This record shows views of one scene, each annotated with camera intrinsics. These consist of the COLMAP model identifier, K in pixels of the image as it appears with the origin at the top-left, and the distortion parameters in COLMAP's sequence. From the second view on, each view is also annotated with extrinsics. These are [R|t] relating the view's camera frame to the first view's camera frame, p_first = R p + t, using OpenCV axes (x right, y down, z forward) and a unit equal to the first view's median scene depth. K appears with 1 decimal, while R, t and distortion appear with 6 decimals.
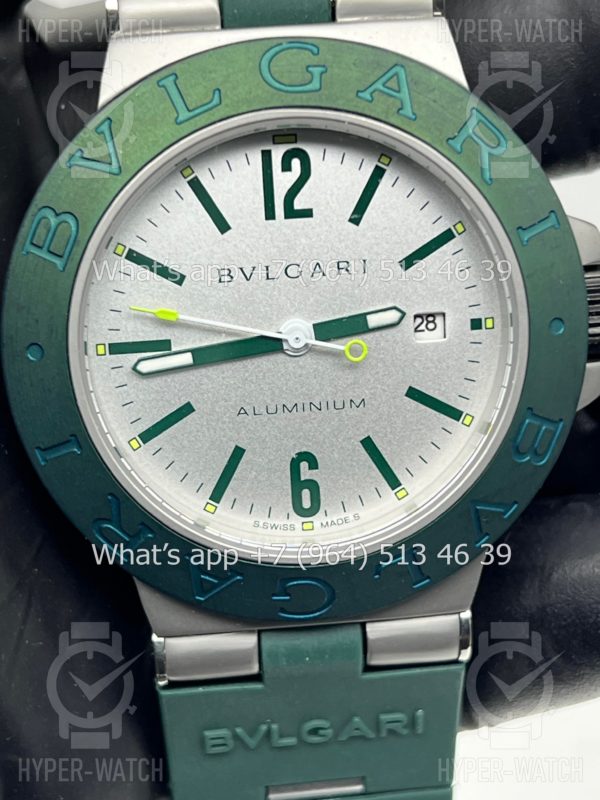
lens RADIAL K [[1781.6, 0, 299.0], [0, 1781.6, 401.5], [0, 0, 1]] dist [0.155012, 0.000000]
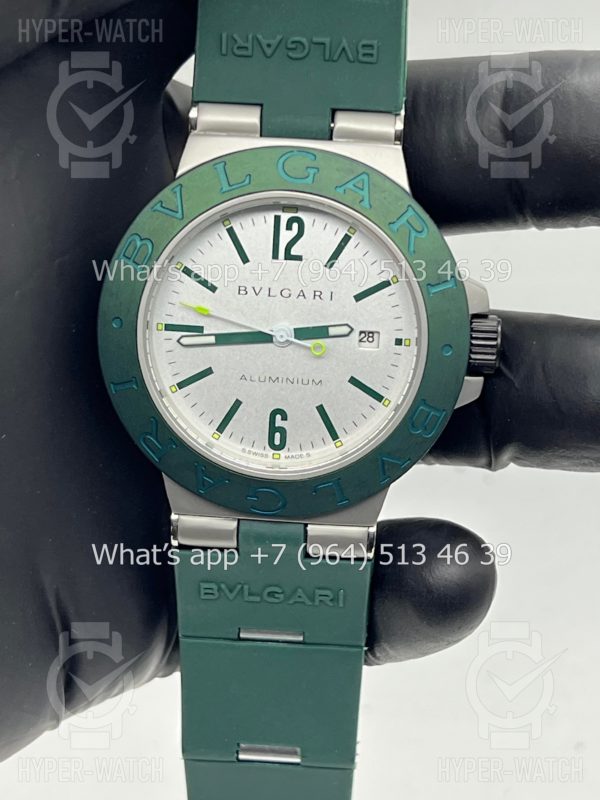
lens RADIAL K [[1781.6, 0, 317.5], [0, 1781.6, 430.7], [0, 0, 1]] dist [0.155012, 0.000000]
pose [[0.987323, 0.133294, -0.086175, 0.175772], [-0.132940, 0.991075, 0.009858, 0.028028], [0.086719, 0.001723, 0.996231, -0.566418]]
